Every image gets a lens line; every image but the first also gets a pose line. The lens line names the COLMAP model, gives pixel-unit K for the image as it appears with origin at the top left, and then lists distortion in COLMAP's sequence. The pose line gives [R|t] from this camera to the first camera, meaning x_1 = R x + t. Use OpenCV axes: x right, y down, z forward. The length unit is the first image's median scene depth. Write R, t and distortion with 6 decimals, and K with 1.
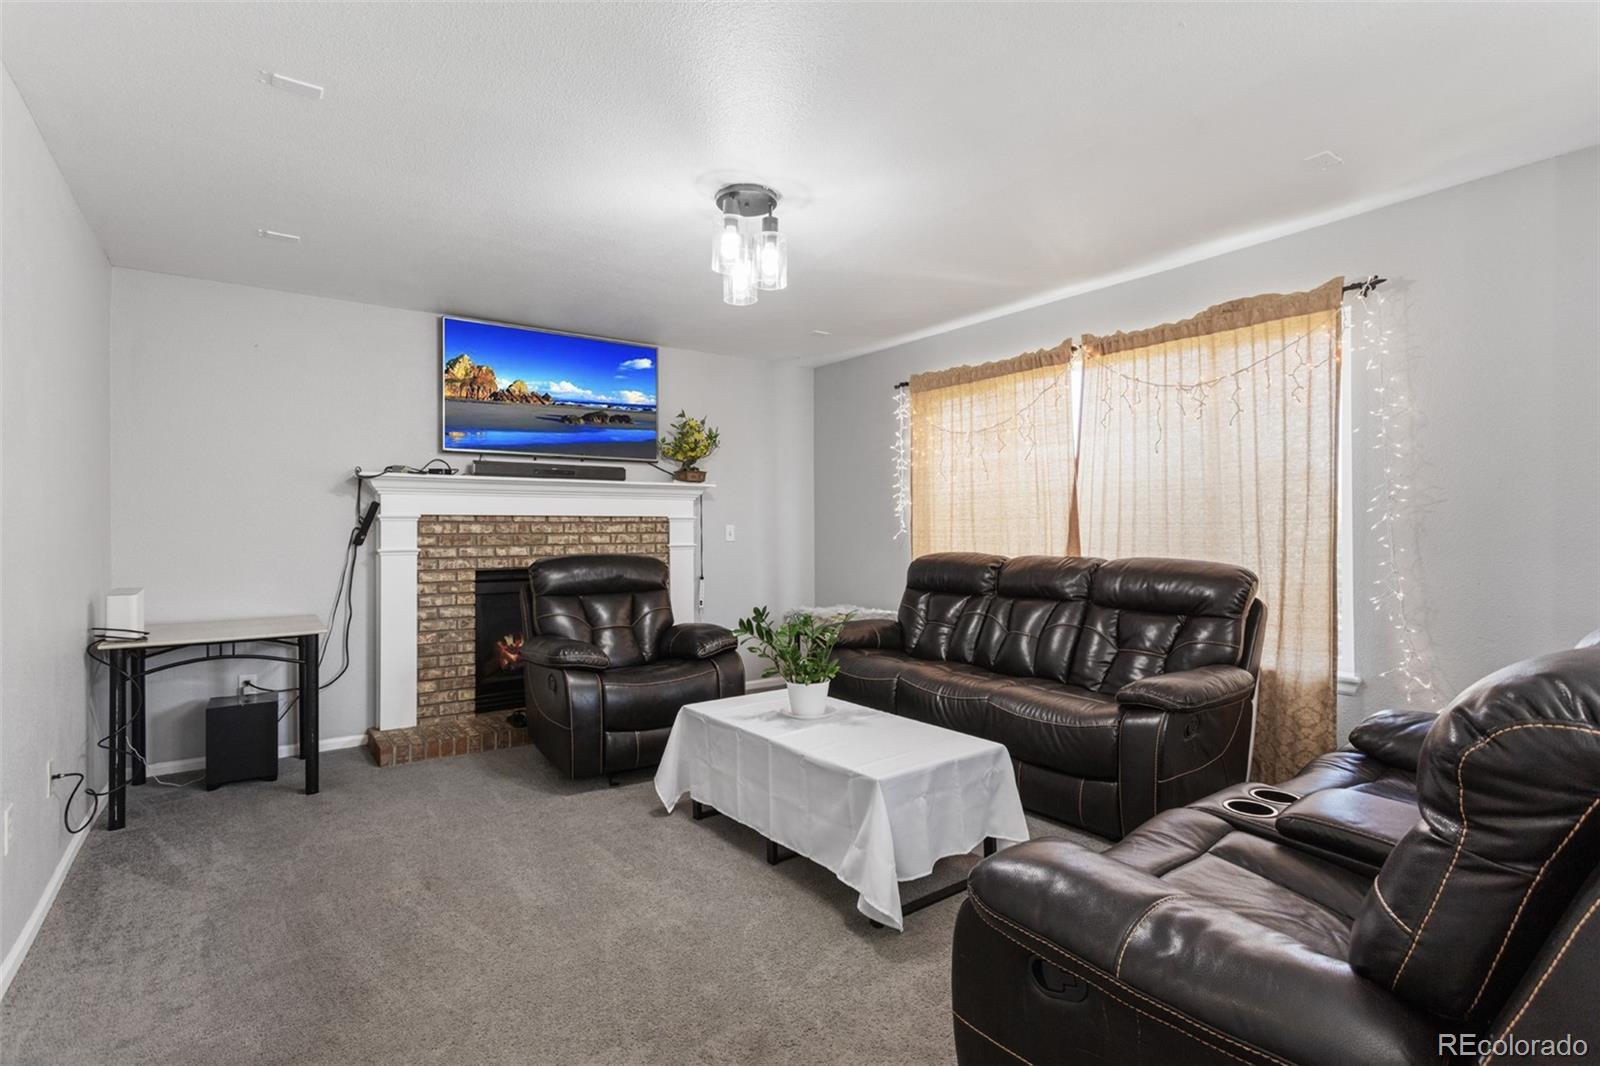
lens RADIAL K [[784.1, 0, 810.9], [0, 784.1, 527.0], [0, 0, 1]] dist [0.006014, 0.005188]
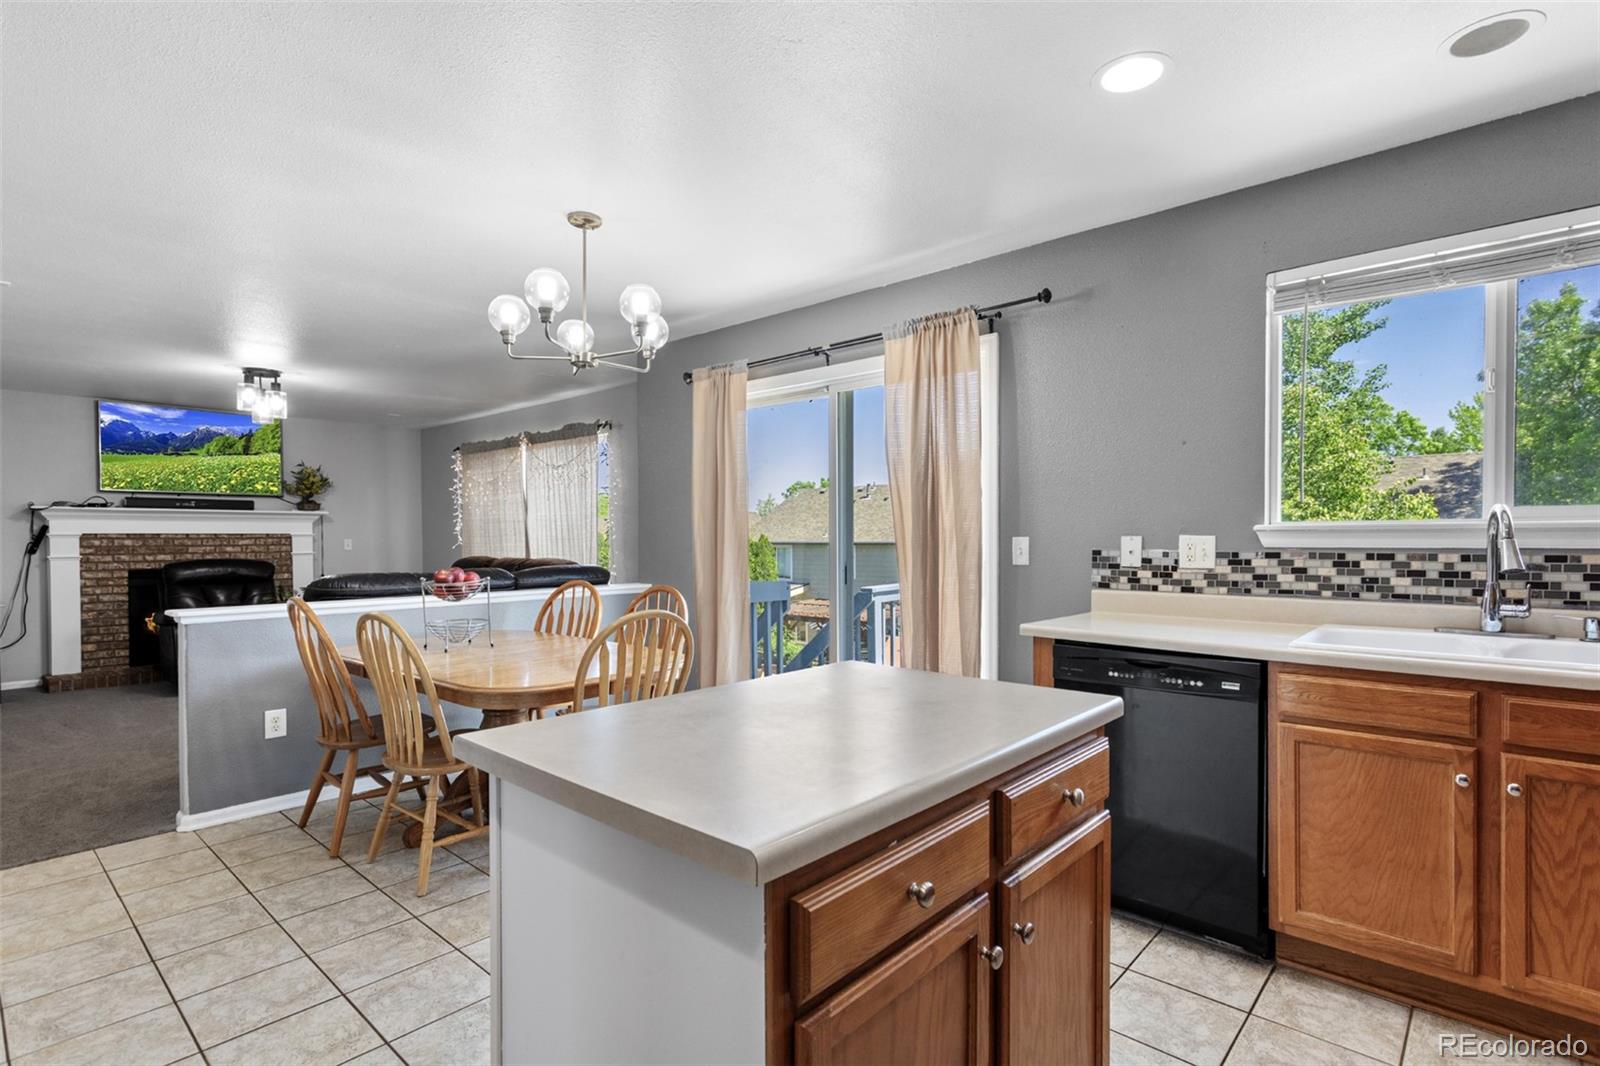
lens RADIAL K [[784.1, 0, 799.1], [0, 784.1, 551.0], [0, 0, 1]] dist [0.006014, 0.005188]
pose [[0.976985, -0.004800, 0.213255, 0.528407], [0.000757, 0.999819, 0.019037, -0.010204], [-0.213307, -0.018437, 0.976811, -0.783908]]
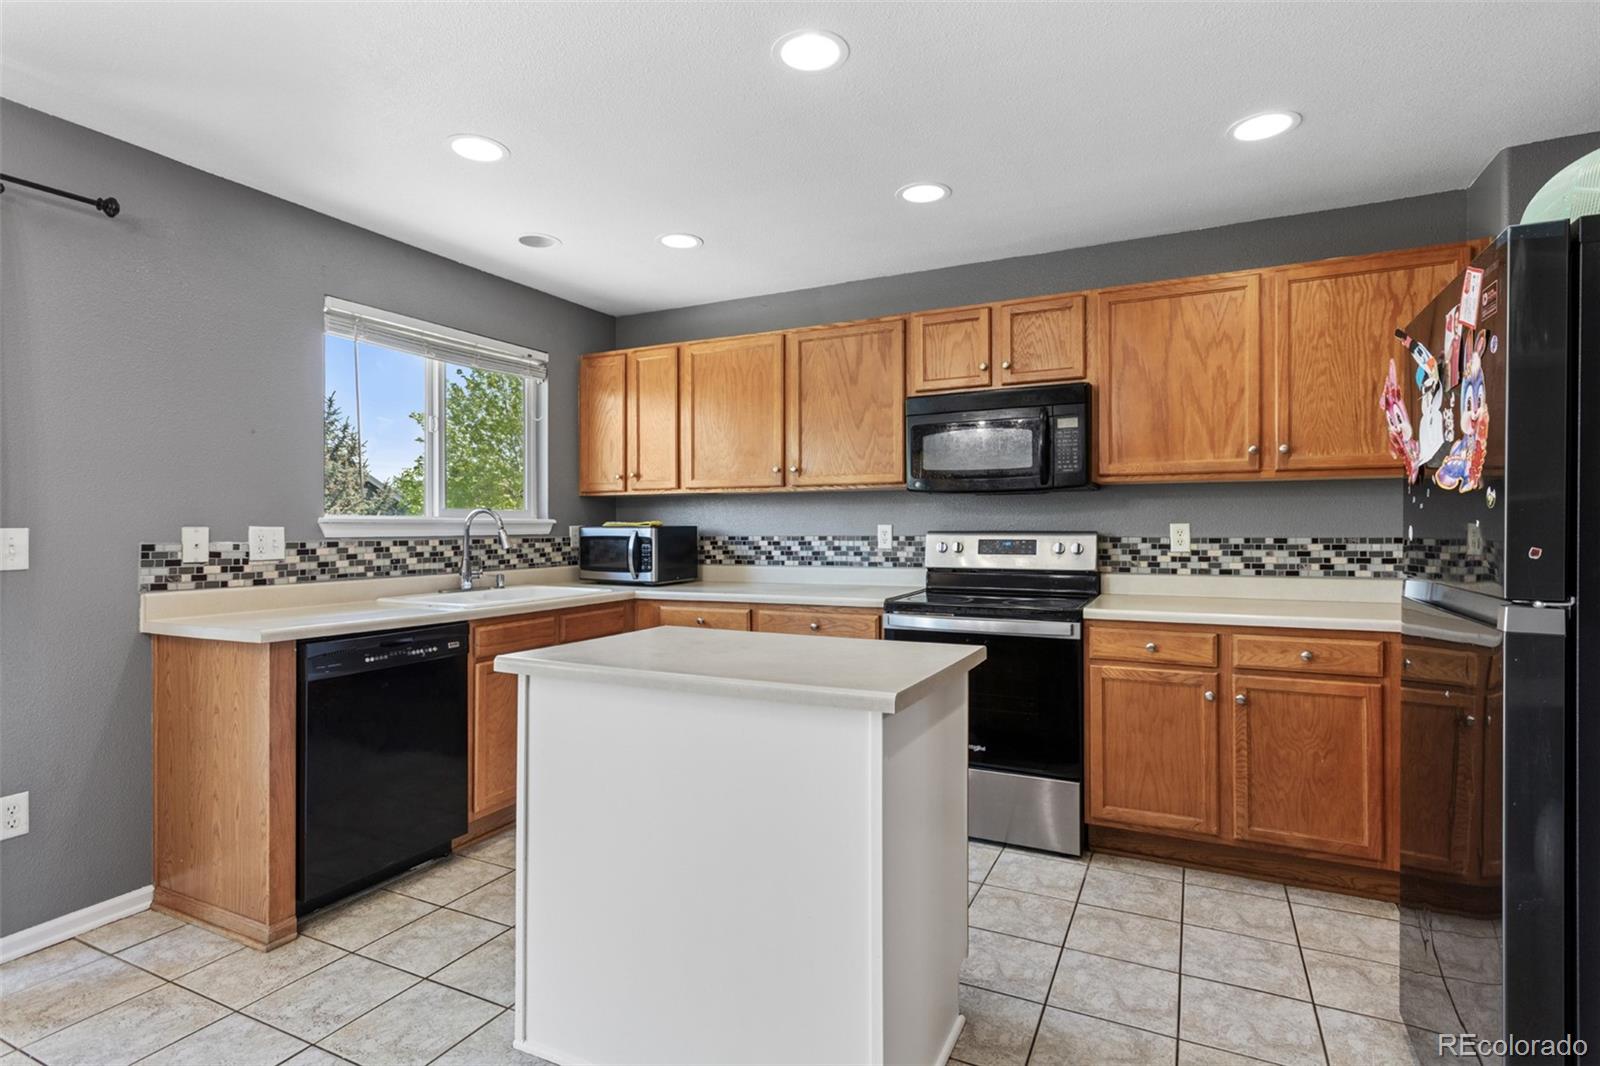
lens RADIAL K [[784.1, 0, 801.5], [0, 784.1, 529.5], [0, 0, 1]] dist [0.006014, 0.005188]
pose [[-0.466009, 0.001940, 0.884778, 0.208642], [0.003538, 0.999994, -0.000329, -0.006536], [-0.884773, 0.002977, -0.466012, -0.304488]]
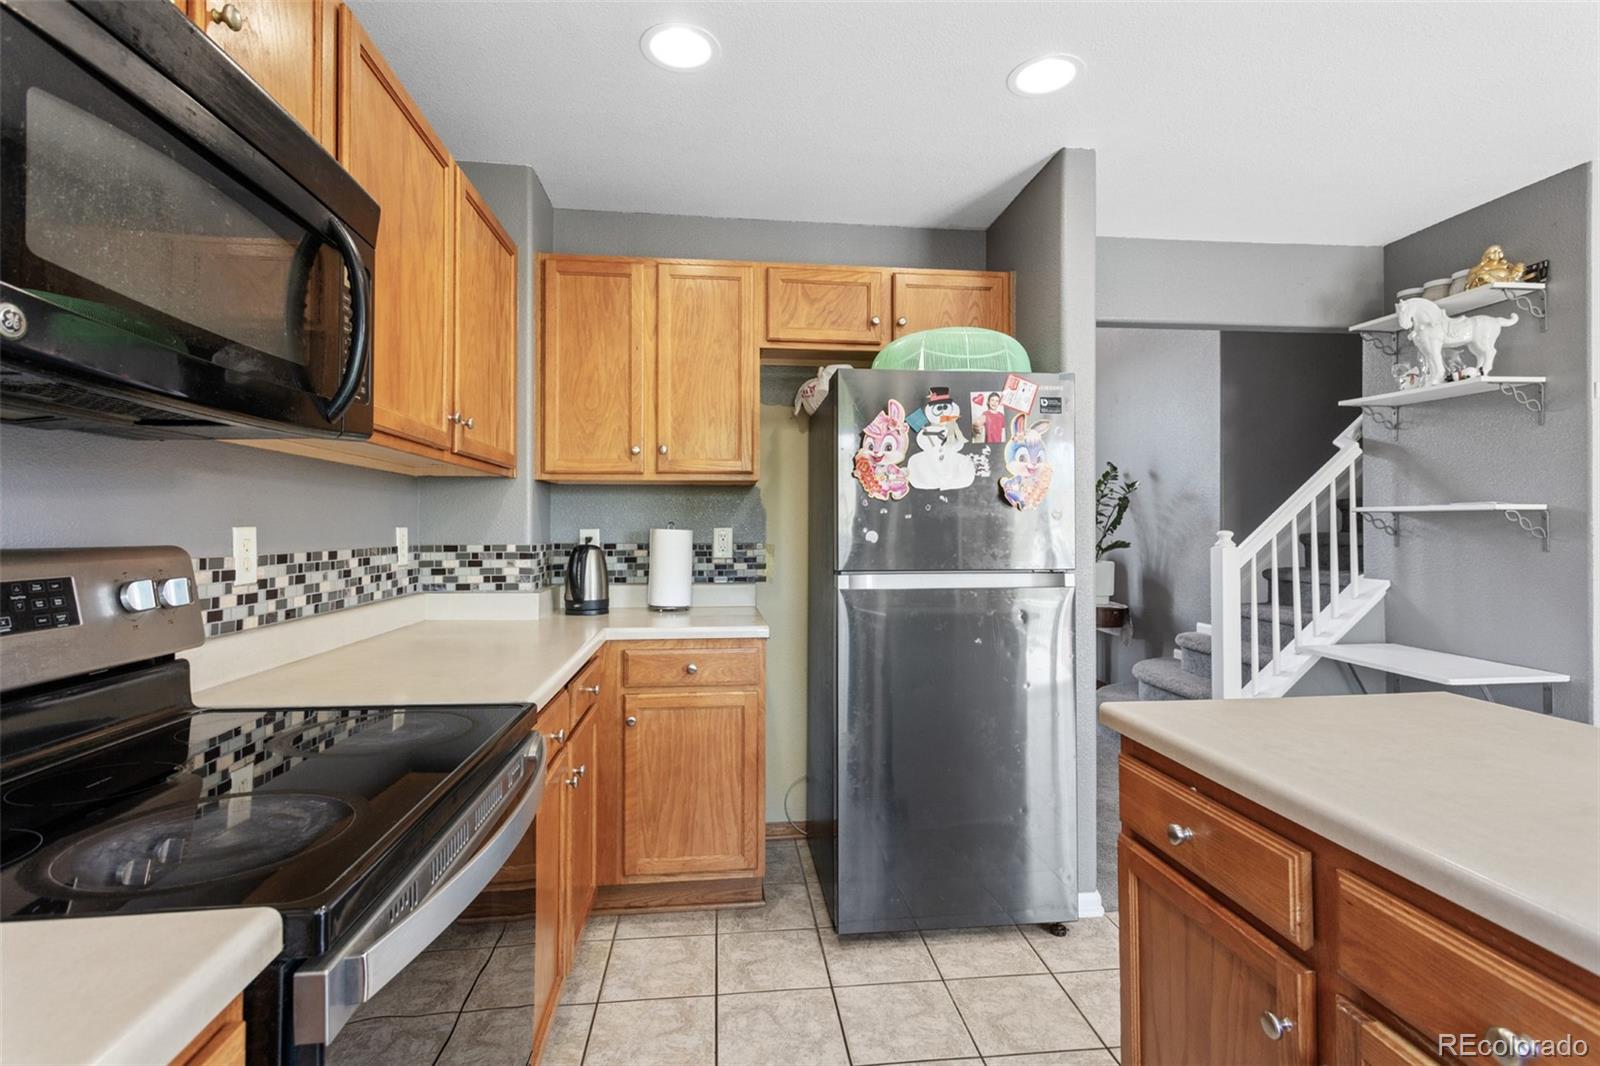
lens RADIAL K [[784.1, 0, 810.2], [0, 784.1, 524.6], [0, 0, 1]] dist [0.006014, 0.005188]
pose [[-0.494643, 0.000162, -0.869096, 0.894956], [0.004146, 0.999989, -0.002173, -0.010588], [0.869087, -0.004678, -0.494638, -0.554145]]
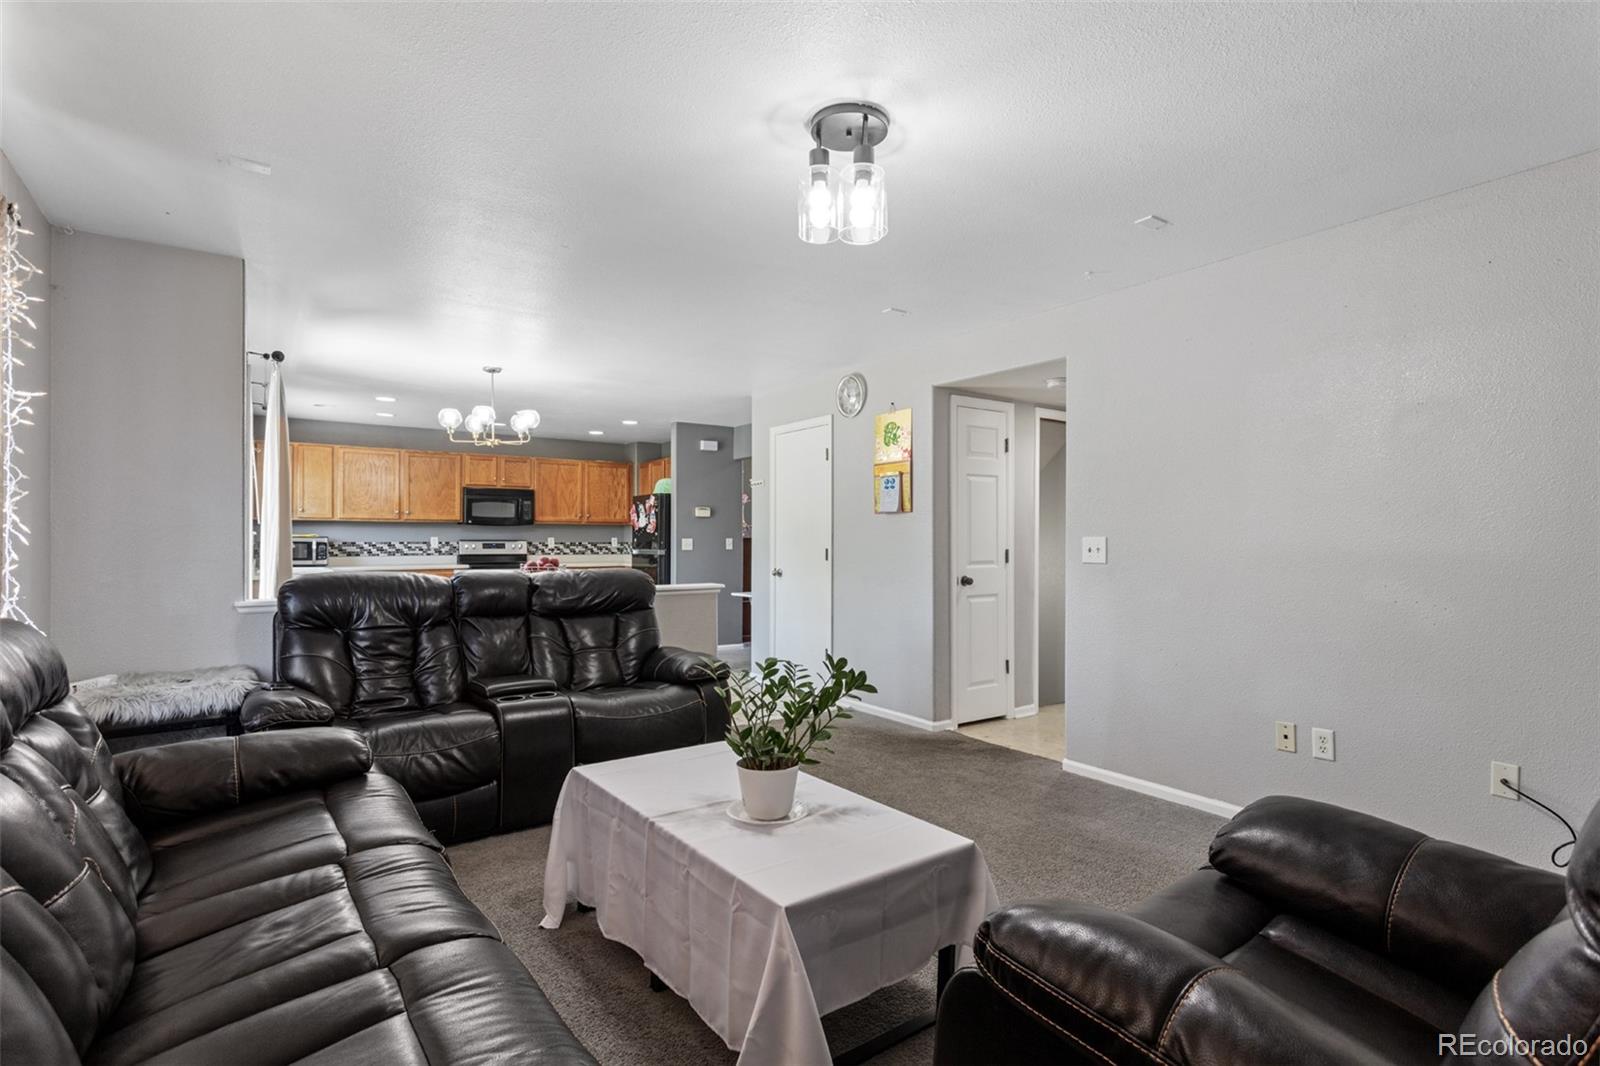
lens RADIAL K [[784.1, 0, 808.0], [0, 784.1, 545.3], [0, 0, 1]] dist [0.006014, 0.005188]
pose [[-0.999937, 0.001973, 0.011046, -0.037741], [0.002016, 0.999991, 0.003834, 0.003776], [-0.011038, 0.003856, -0.999932, 1.208181]]
